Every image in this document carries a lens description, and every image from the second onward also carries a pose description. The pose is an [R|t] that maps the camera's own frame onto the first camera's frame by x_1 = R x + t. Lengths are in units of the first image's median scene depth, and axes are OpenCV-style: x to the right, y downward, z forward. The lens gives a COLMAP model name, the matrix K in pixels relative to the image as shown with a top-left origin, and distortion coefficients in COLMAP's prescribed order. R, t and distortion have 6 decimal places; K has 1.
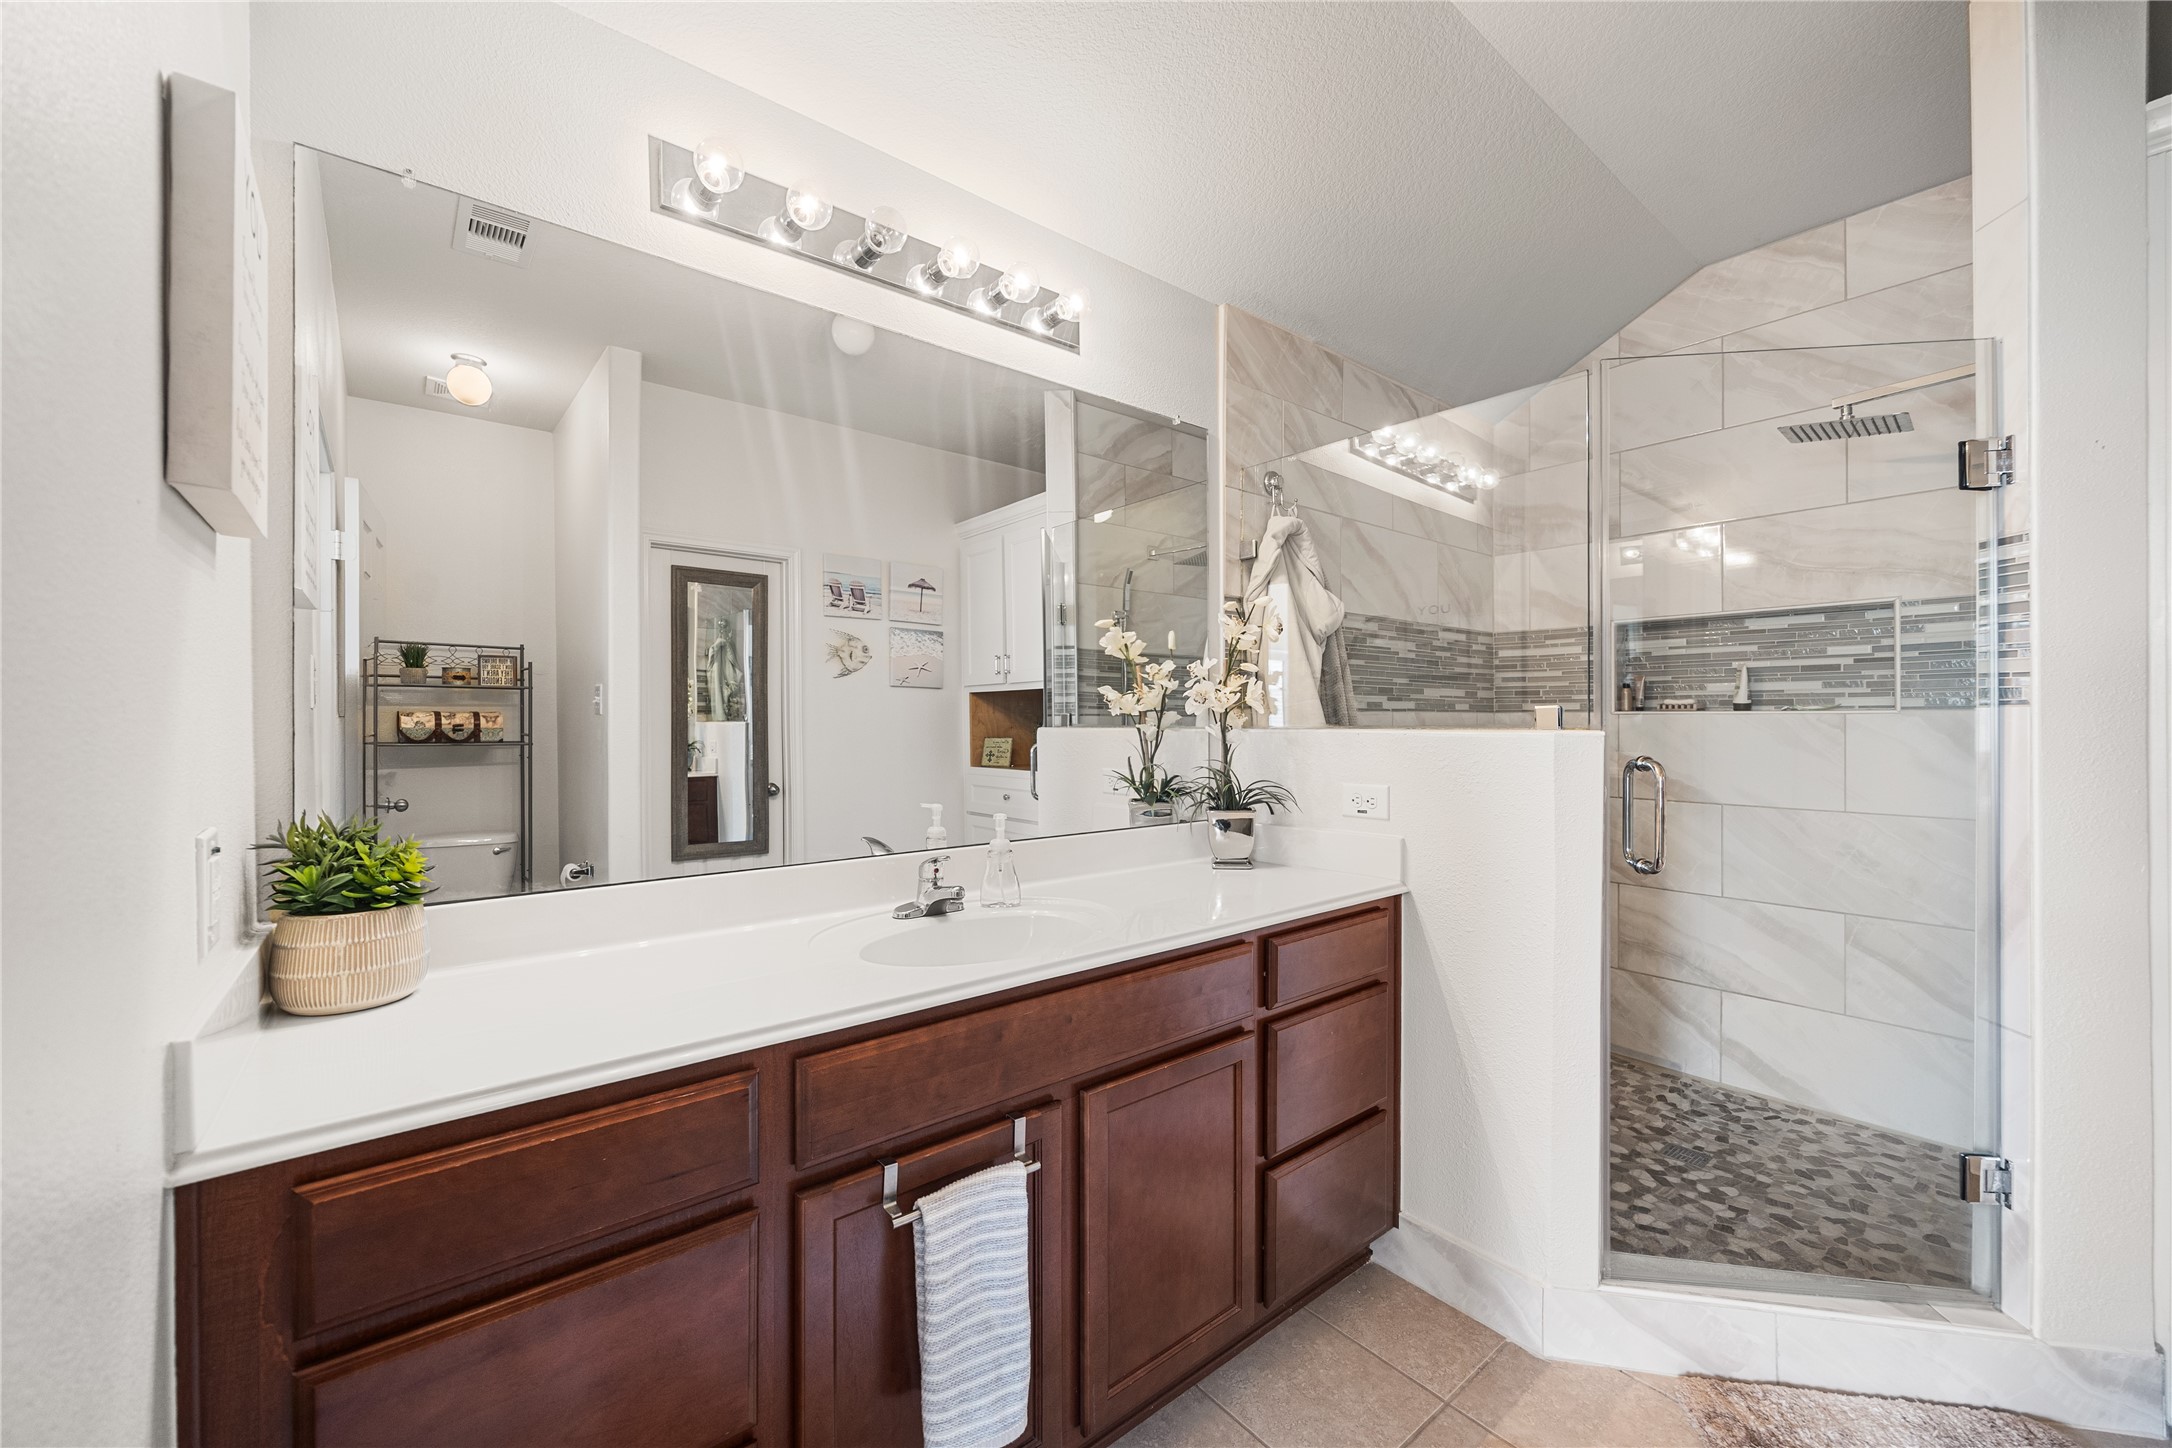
lens RADIAL K [[834.6, 0, 1082.0], [0, 834.6, 726.8], [0, 0, 1]] dist [-0.000325, -0.000058]
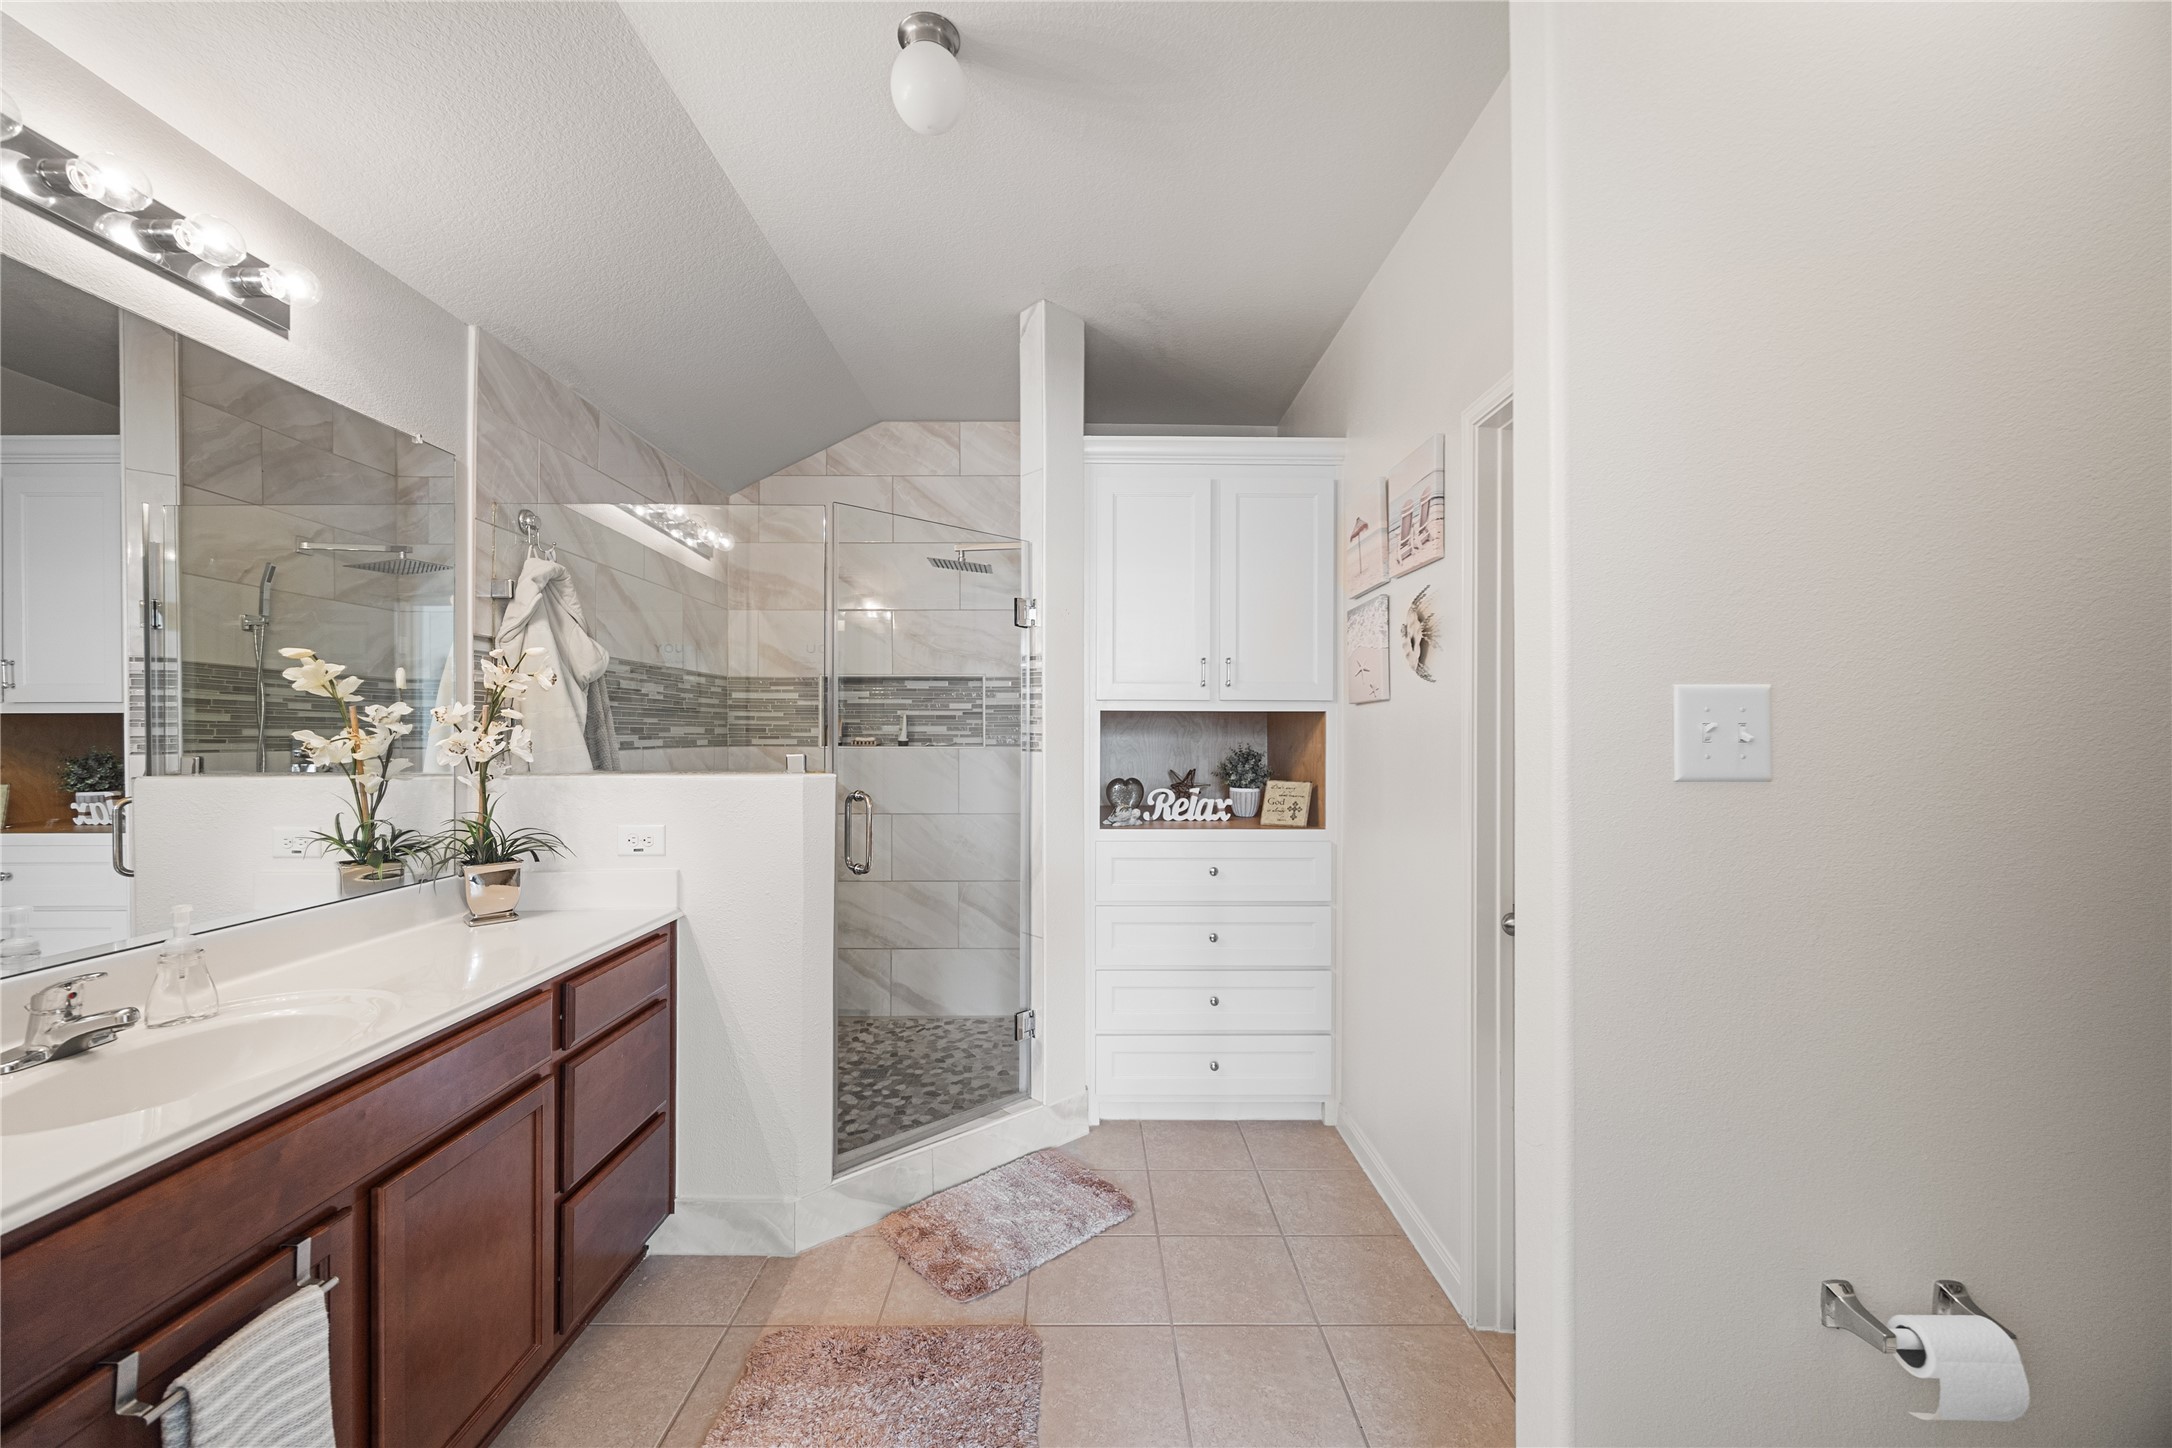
lens RADIAL K [[838.9, 0, 1097.2], [0, 838.9, 761.6], [0, 0, 1]] dist [-0.000673, -0.000189]
pose [[0.603985, -0.022481, 0.796679, -0.161030], [-0.002000, 0.999556, 0.029723, -0.044848], [-0.796993, -0.019545, 0.603672, -0.128482]]
